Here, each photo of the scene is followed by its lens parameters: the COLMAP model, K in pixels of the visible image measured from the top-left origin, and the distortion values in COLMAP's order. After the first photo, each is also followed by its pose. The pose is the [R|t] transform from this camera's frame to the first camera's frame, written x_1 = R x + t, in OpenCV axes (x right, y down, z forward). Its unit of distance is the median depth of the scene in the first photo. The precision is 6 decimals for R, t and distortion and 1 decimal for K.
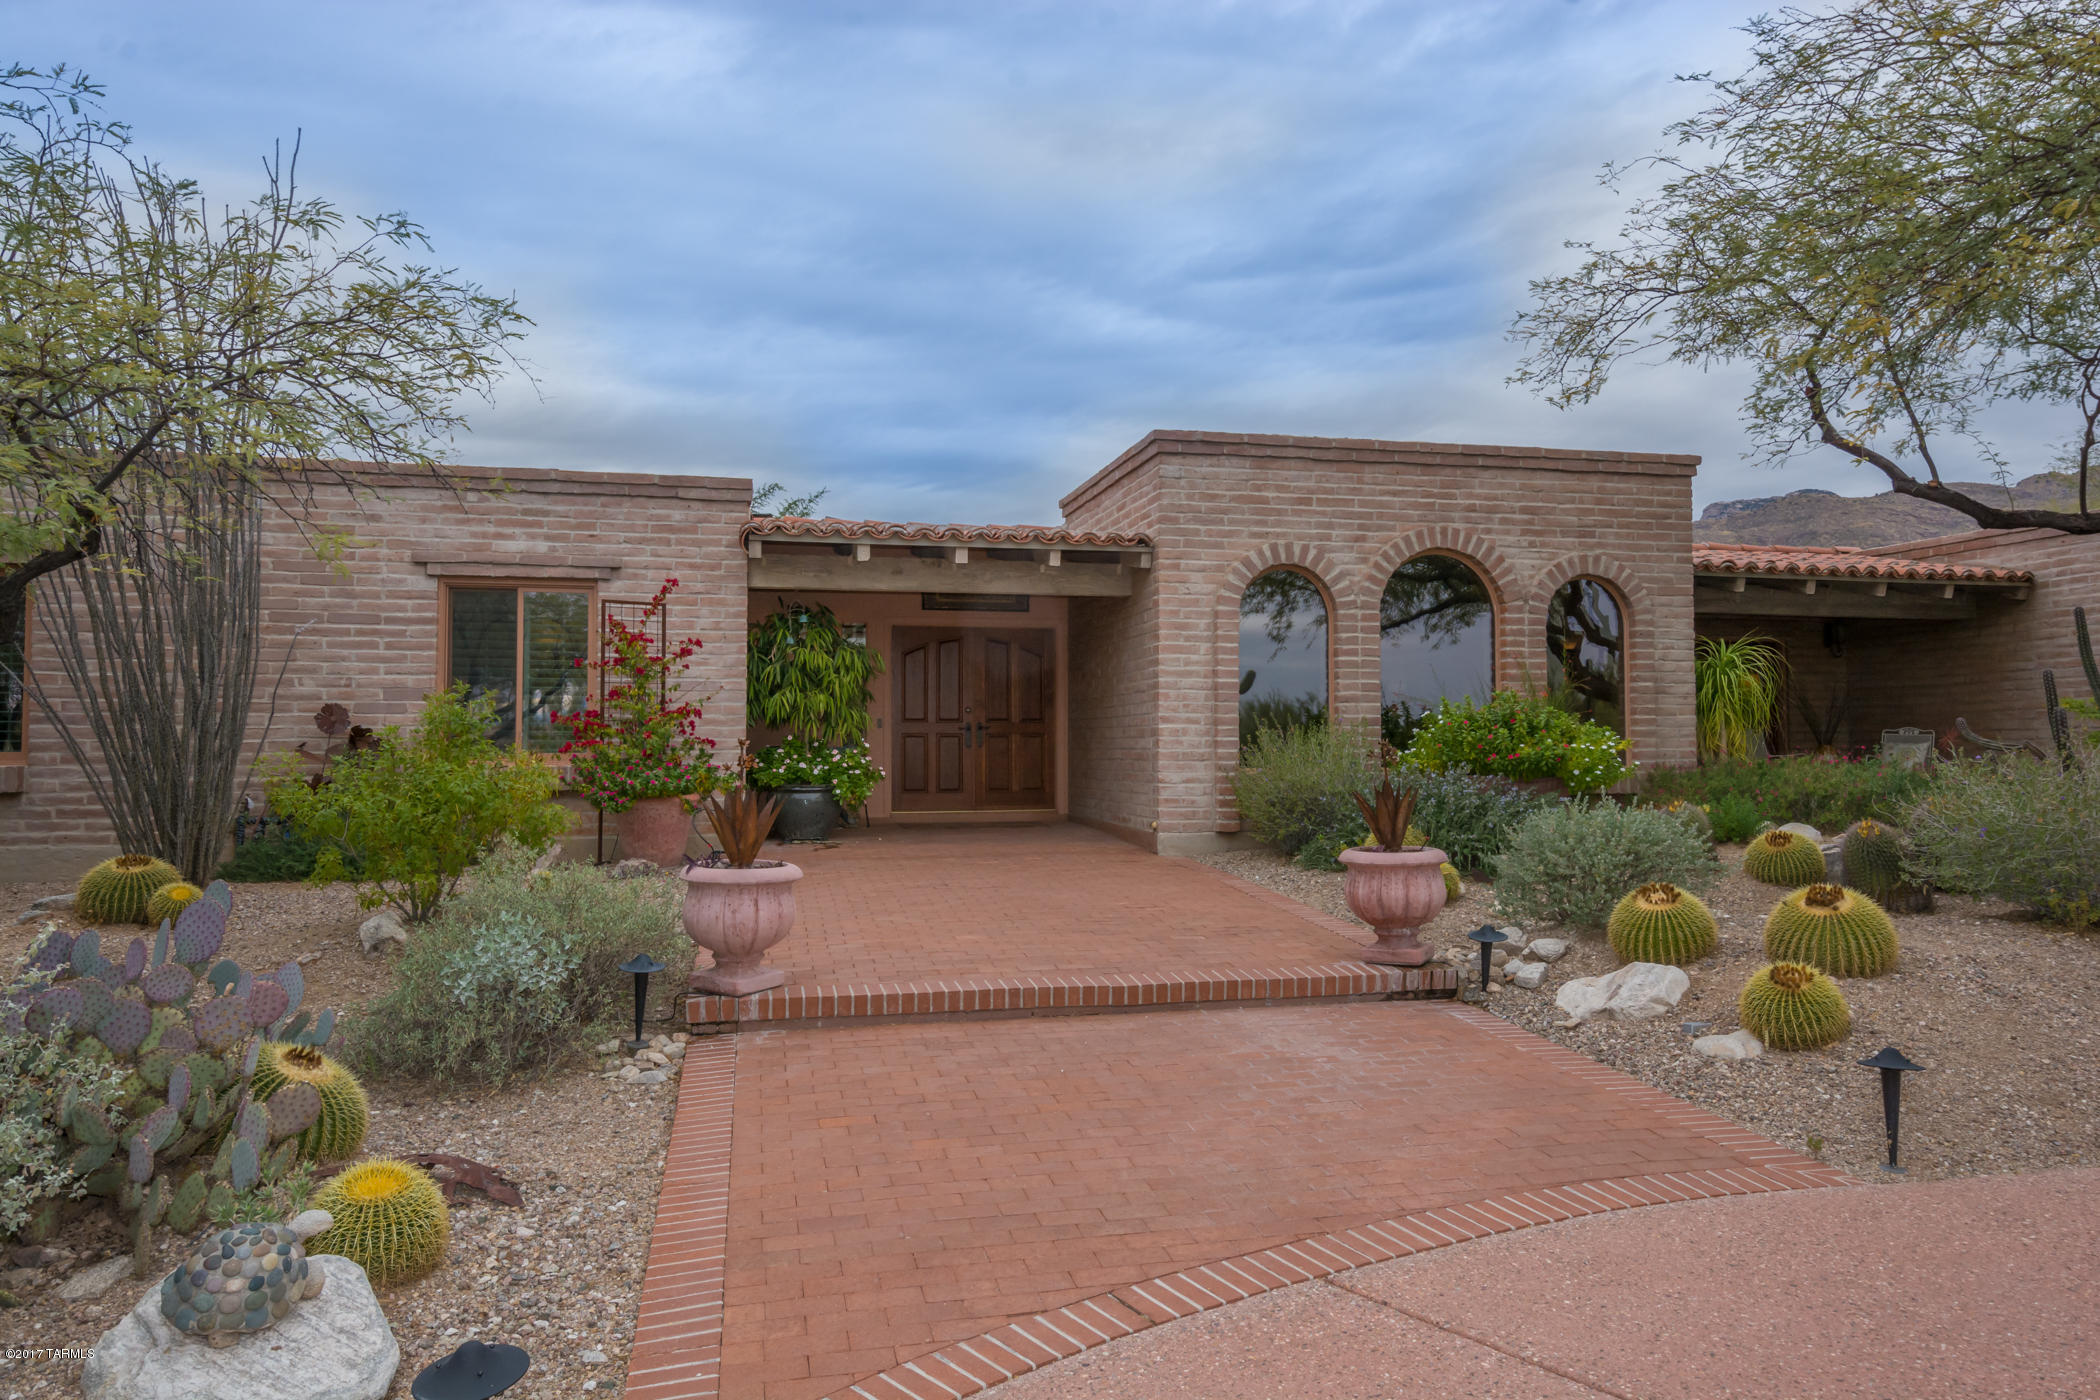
lens RADIAL K [[1499.7, 0, 1050.3], [0, 1499.7, 705.7], [0, 0, 1]] dist [-0.010610, -0.000693]
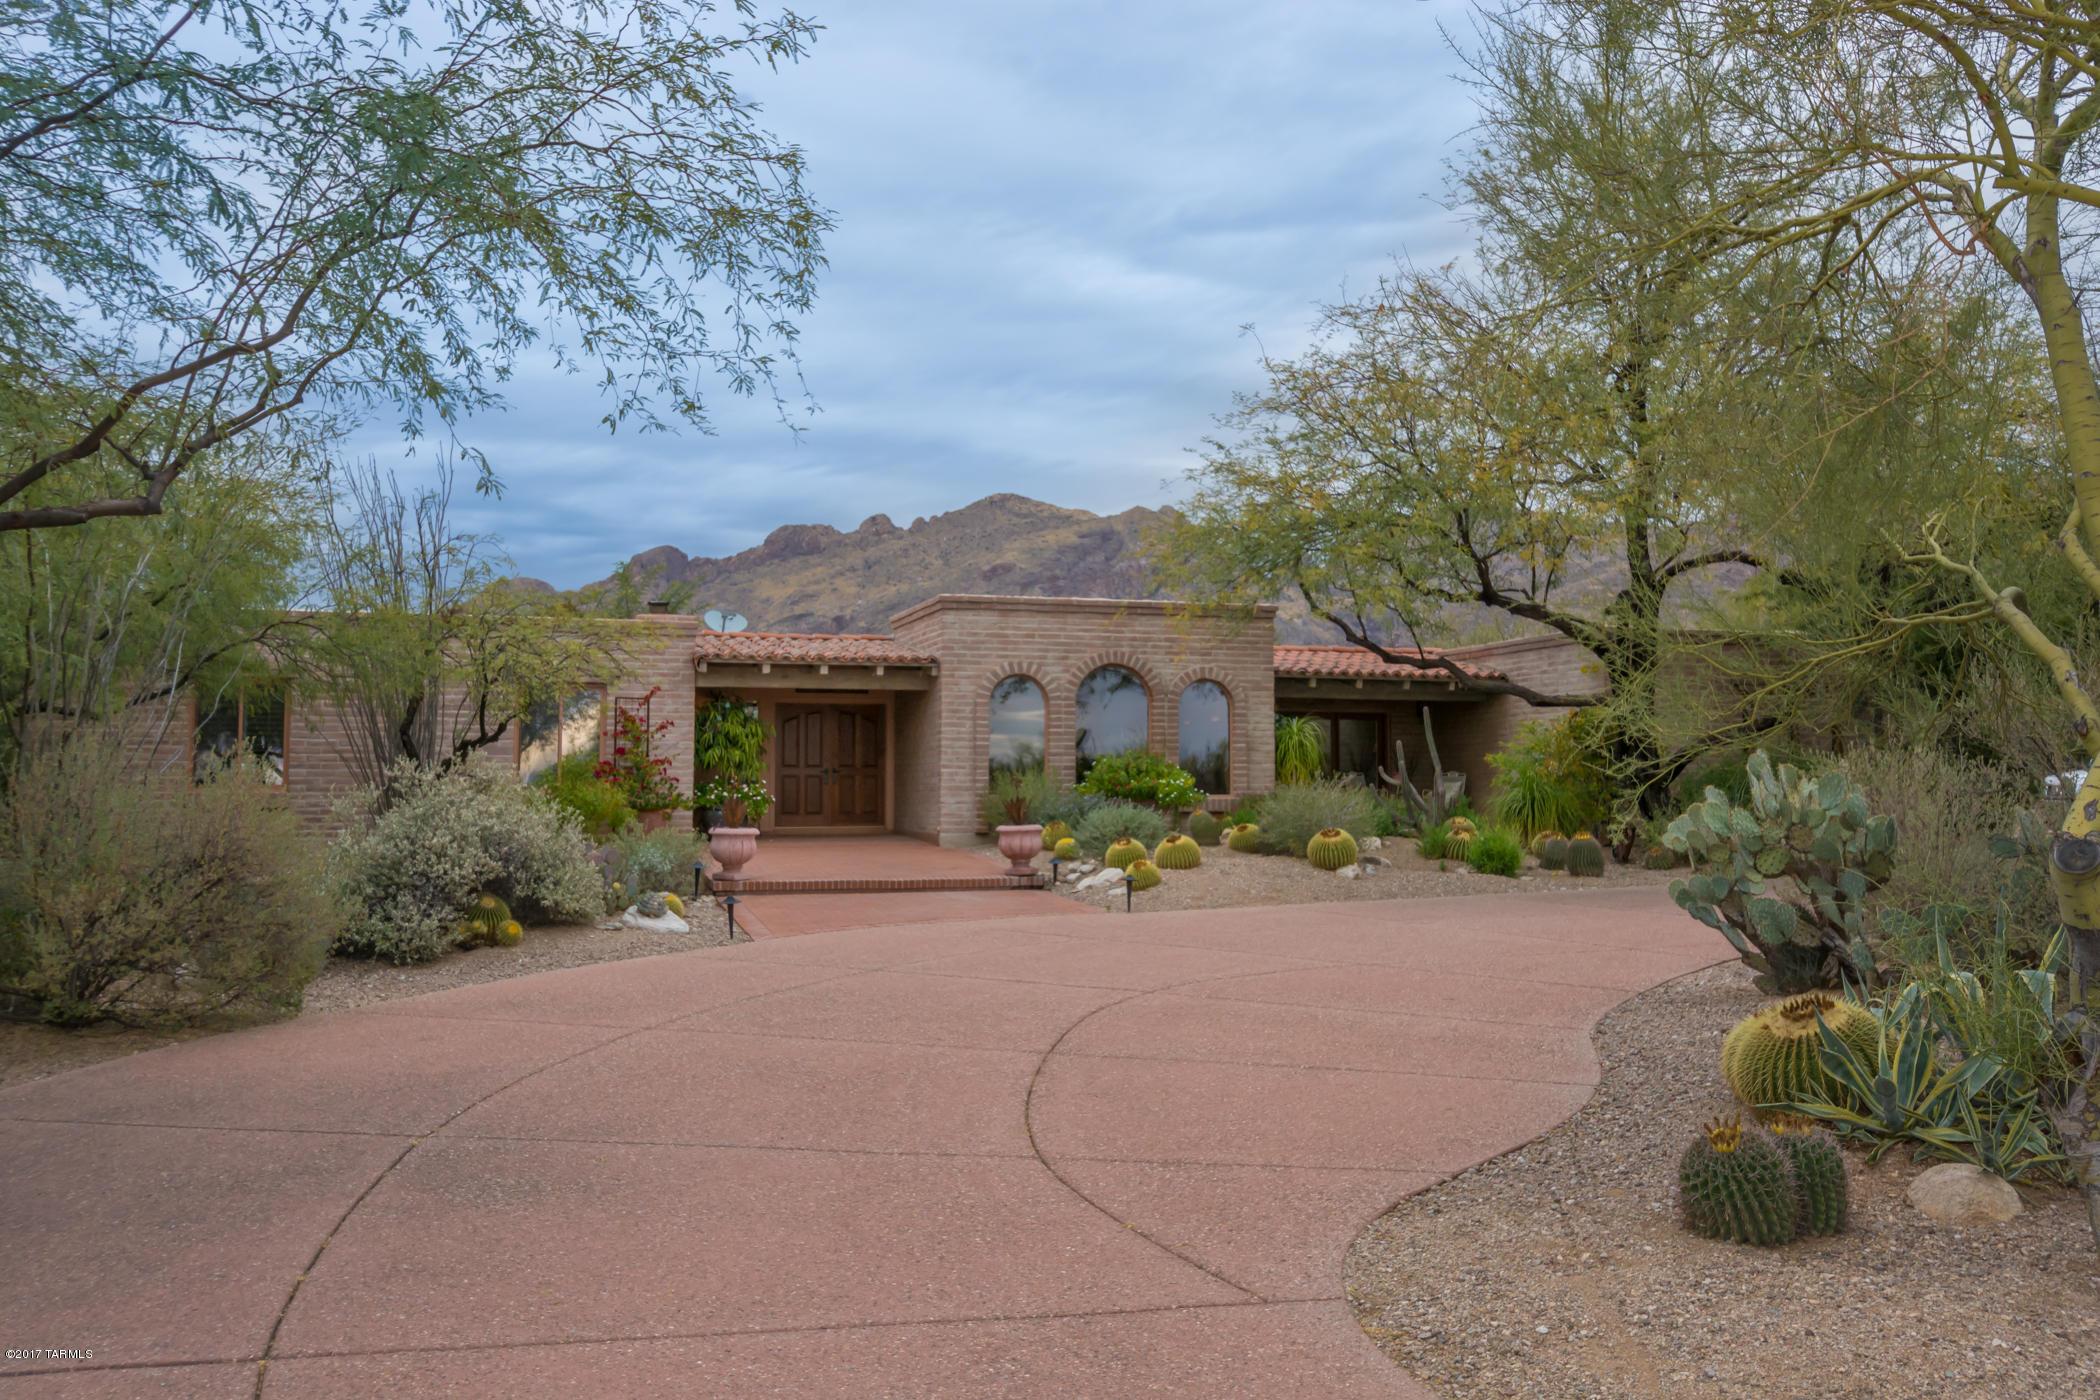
lens RADIAL K [[1689.3, 0, 1049.3], [0, 1689.3, 696.9], [0, 0, 1]] dist [0.011879, 0.000410]
pose [[0.996805, 0.004020, 0.079770, 0.041636], [-0.001620, 0.999545, -0.030123, -0.011963], [-0.079855, 0.029897, 0.996358, -0.911263]]
